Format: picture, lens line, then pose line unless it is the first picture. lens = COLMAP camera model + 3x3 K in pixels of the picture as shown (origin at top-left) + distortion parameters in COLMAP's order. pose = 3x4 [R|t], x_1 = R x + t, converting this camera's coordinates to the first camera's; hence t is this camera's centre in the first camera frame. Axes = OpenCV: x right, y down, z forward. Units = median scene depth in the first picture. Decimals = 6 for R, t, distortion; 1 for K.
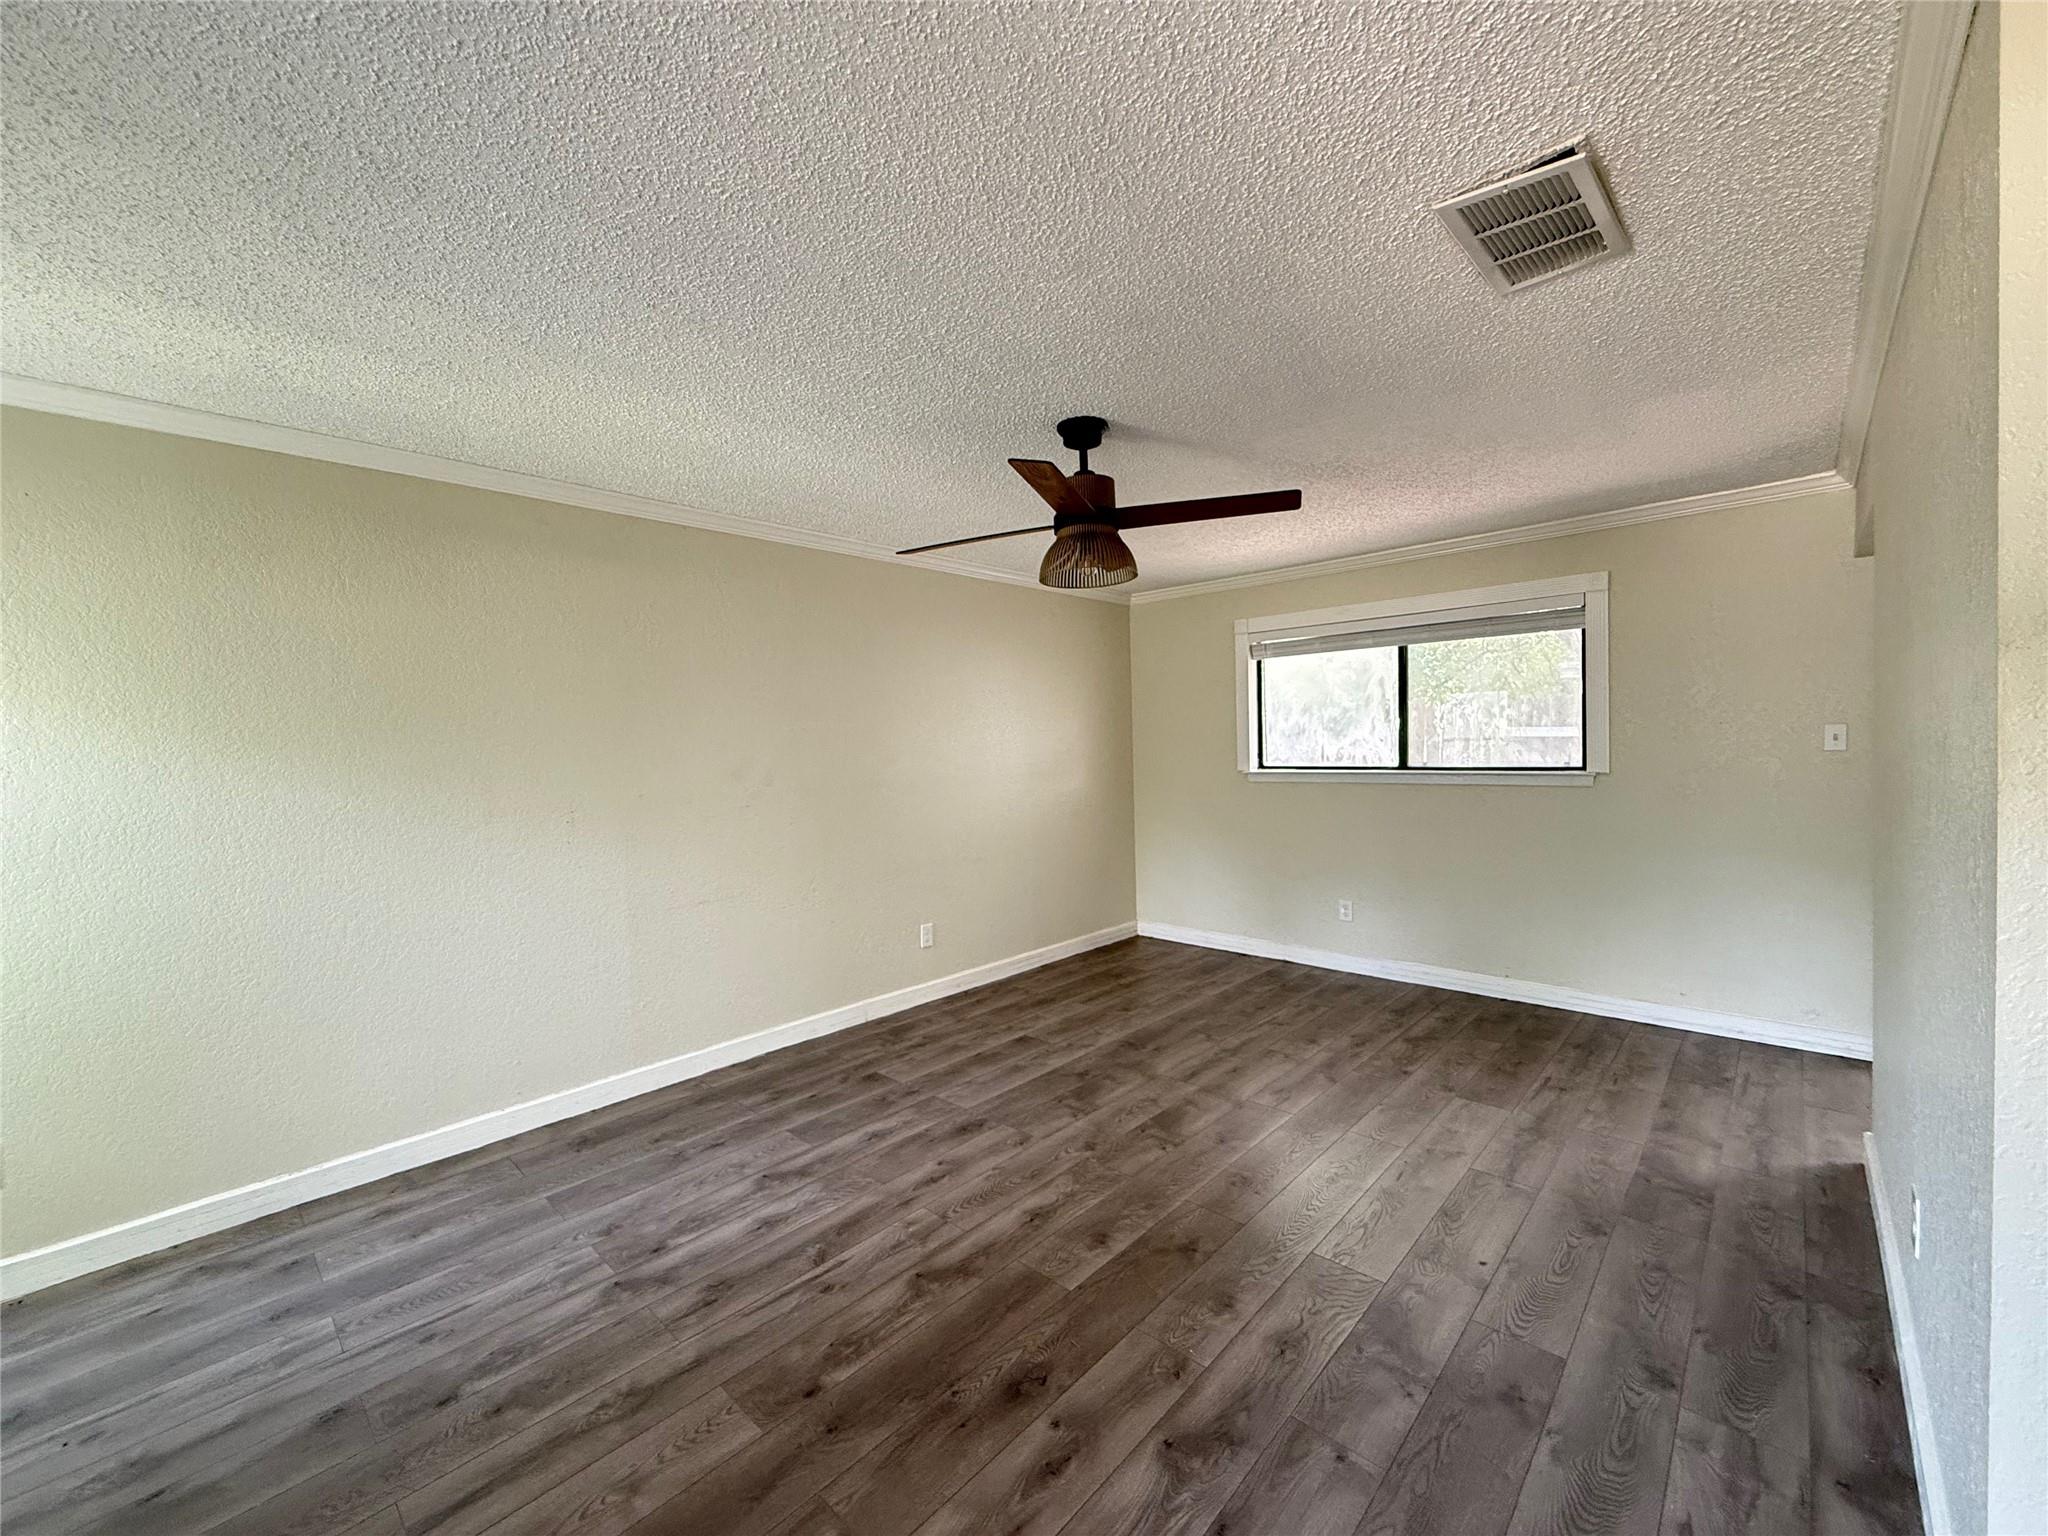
lens RADIAL K [[822.0, 0, 1025.9], [0, 822.0, 765.5], [0, 0, 1]] dist [0.000565, 0.000249]
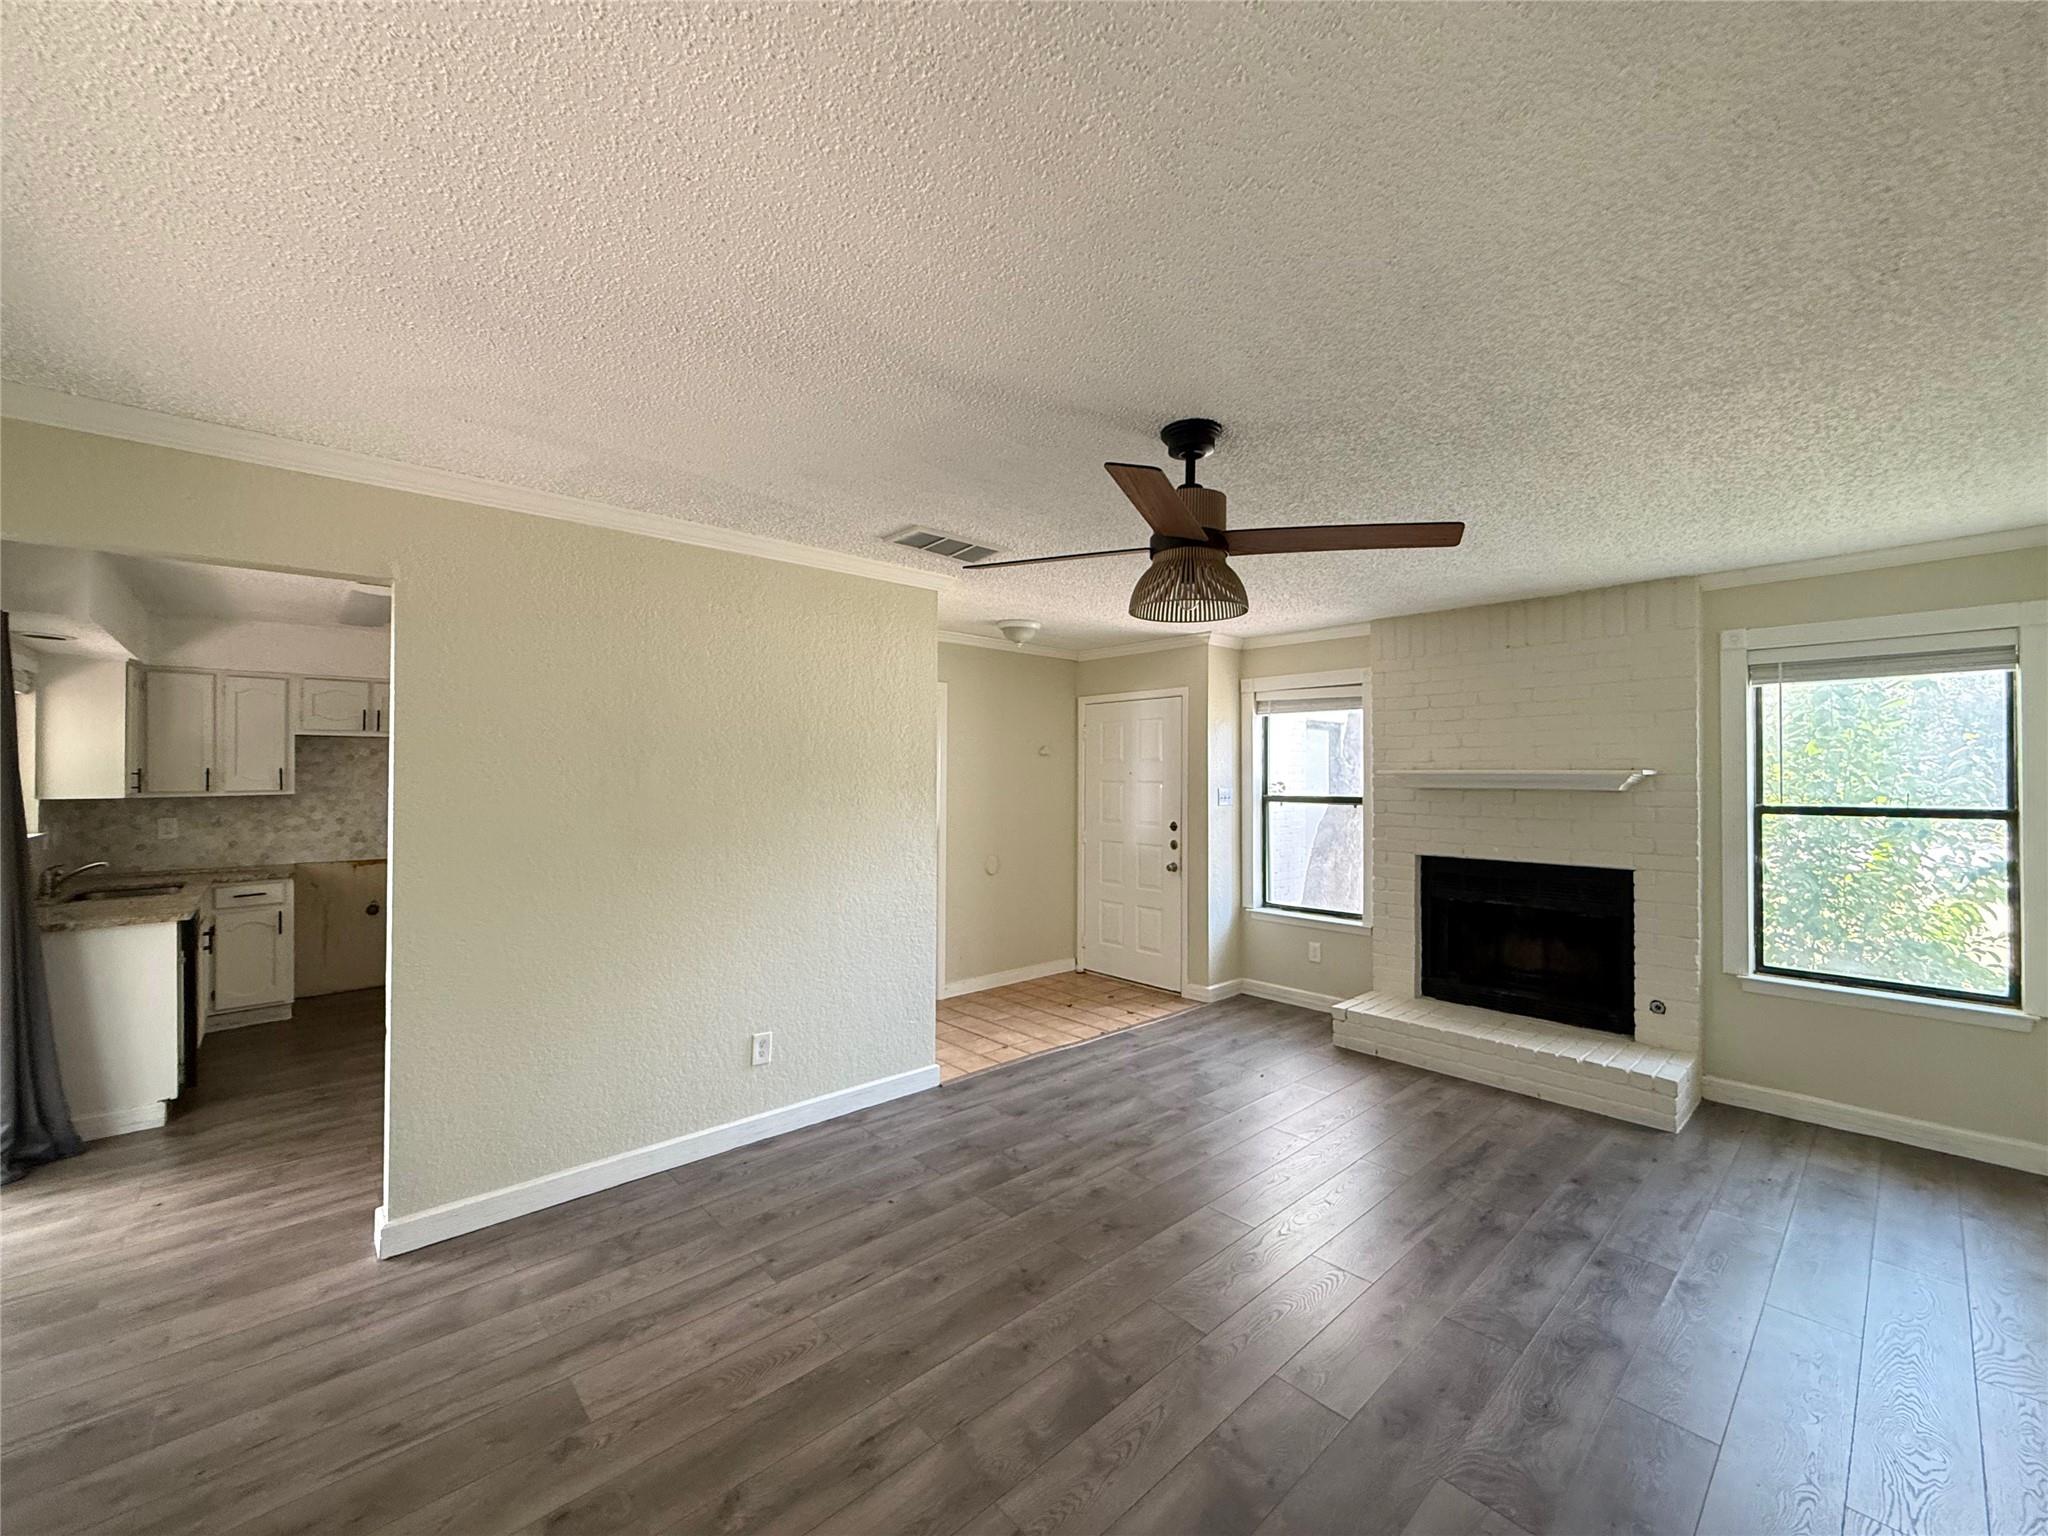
lens RADIAL K [[822.0, 0, 1025.8], [0, 822.0, 771.6], [0, 0, 1]] dist [0.000565, 0.000249]
pose [[-0.996436, 0.023457, 0.081026, 0.171683], [0.025327, 0.999434, 0.022128, -0.086023], [-0.080461, 0.024101, -0.996466, 1.792970]]
